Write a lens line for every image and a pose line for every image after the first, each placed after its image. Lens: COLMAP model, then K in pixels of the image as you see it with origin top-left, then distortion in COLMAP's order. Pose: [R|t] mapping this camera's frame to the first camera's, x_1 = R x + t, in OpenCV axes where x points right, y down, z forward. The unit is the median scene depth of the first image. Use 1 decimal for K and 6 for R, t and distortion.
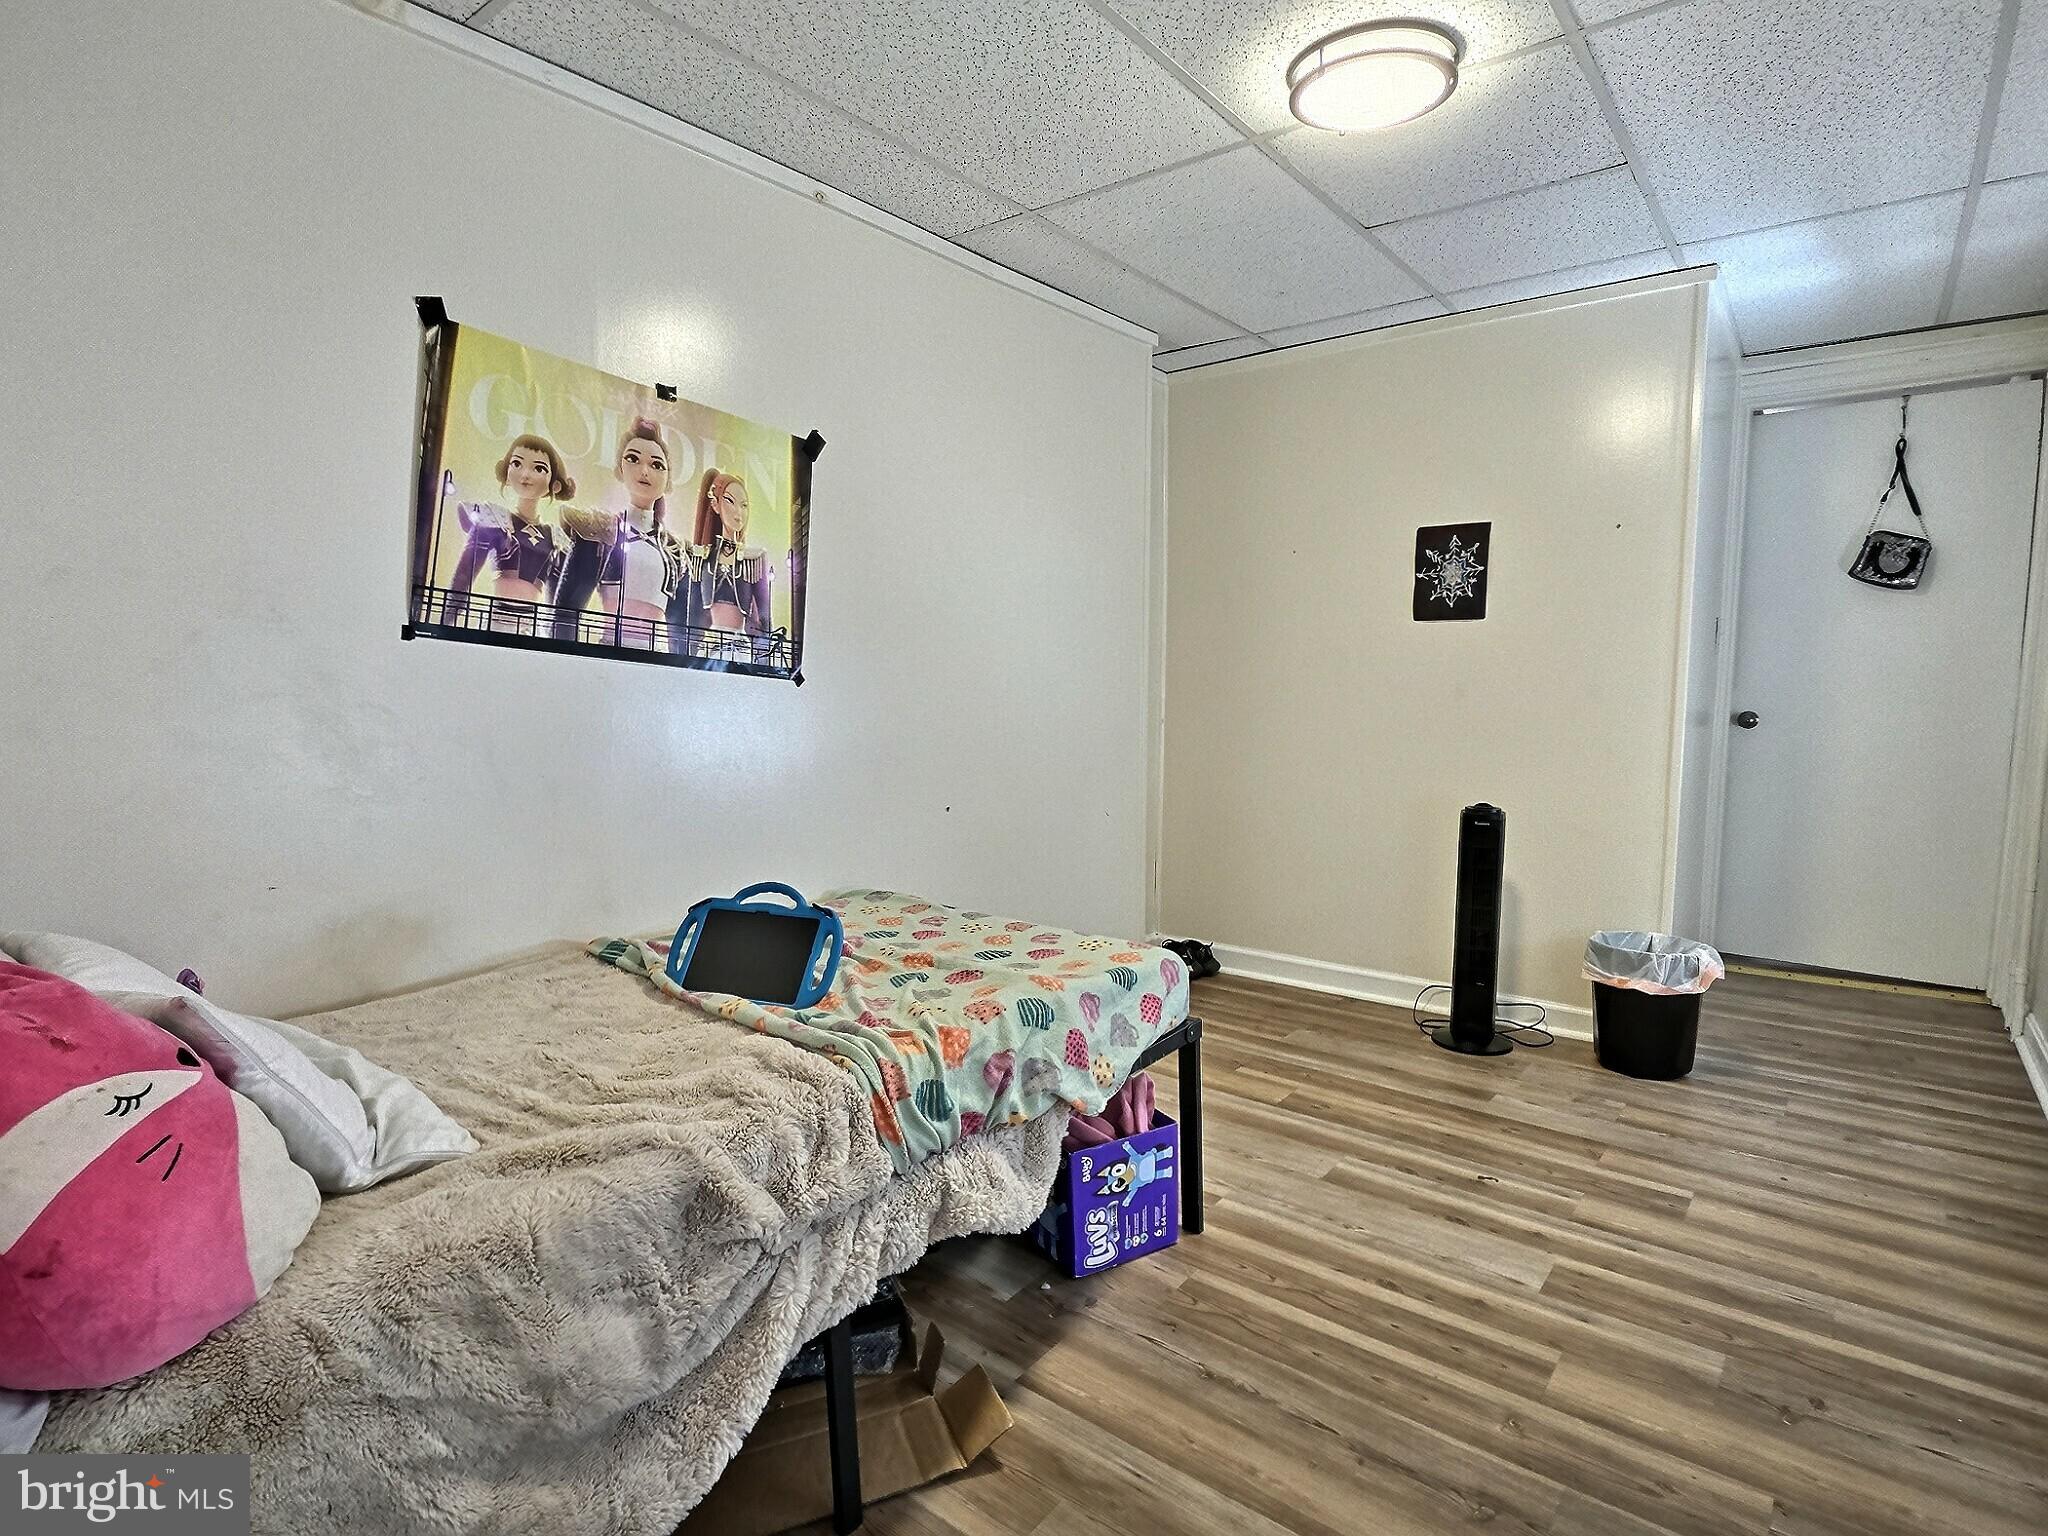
lens RADIAL K [[1075.4, 0, 1016.6], [0, 1075.4, 772.3], [0, 0, 1]] dist [0.006310, -0.000871]
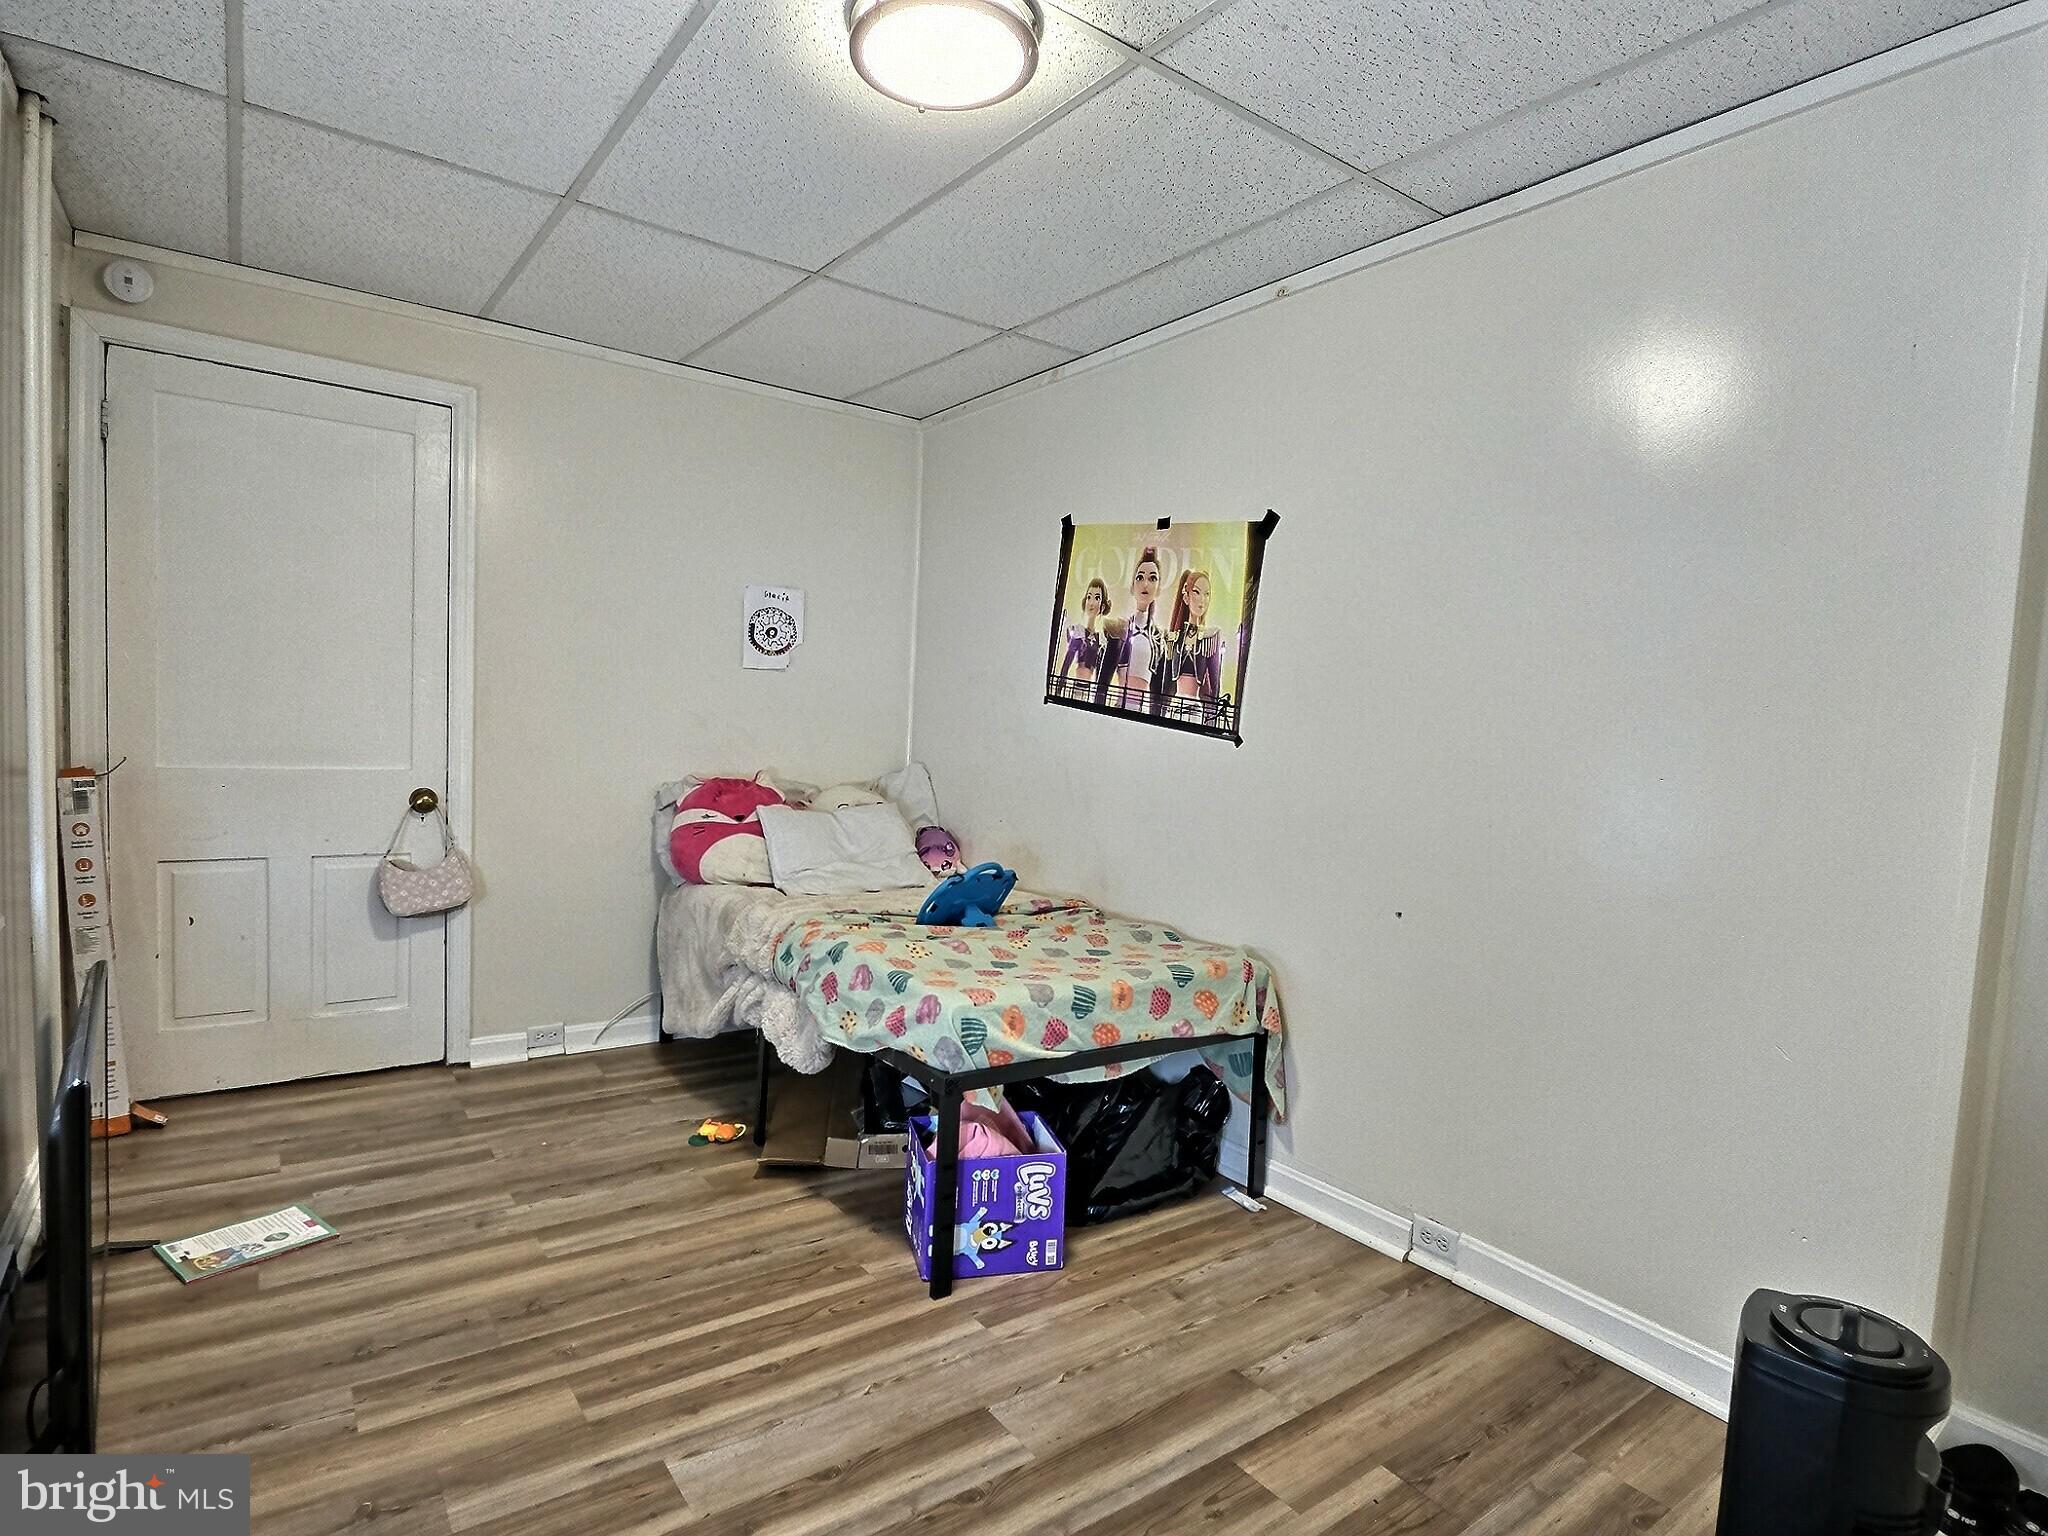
lens RADIAL K [[1075.4, 0, 1014.7], [0, 1075.4, 774.3], [0, 0, 1]] dist [0.006310, -0.000871]
pose [[-0.267700, 0.050264, -0.962190, 1.071967], [-0.136302, 0.986620, 0.089462, -0.140581], [0.953813, 0.155097, -0.257267, 1.253625]]
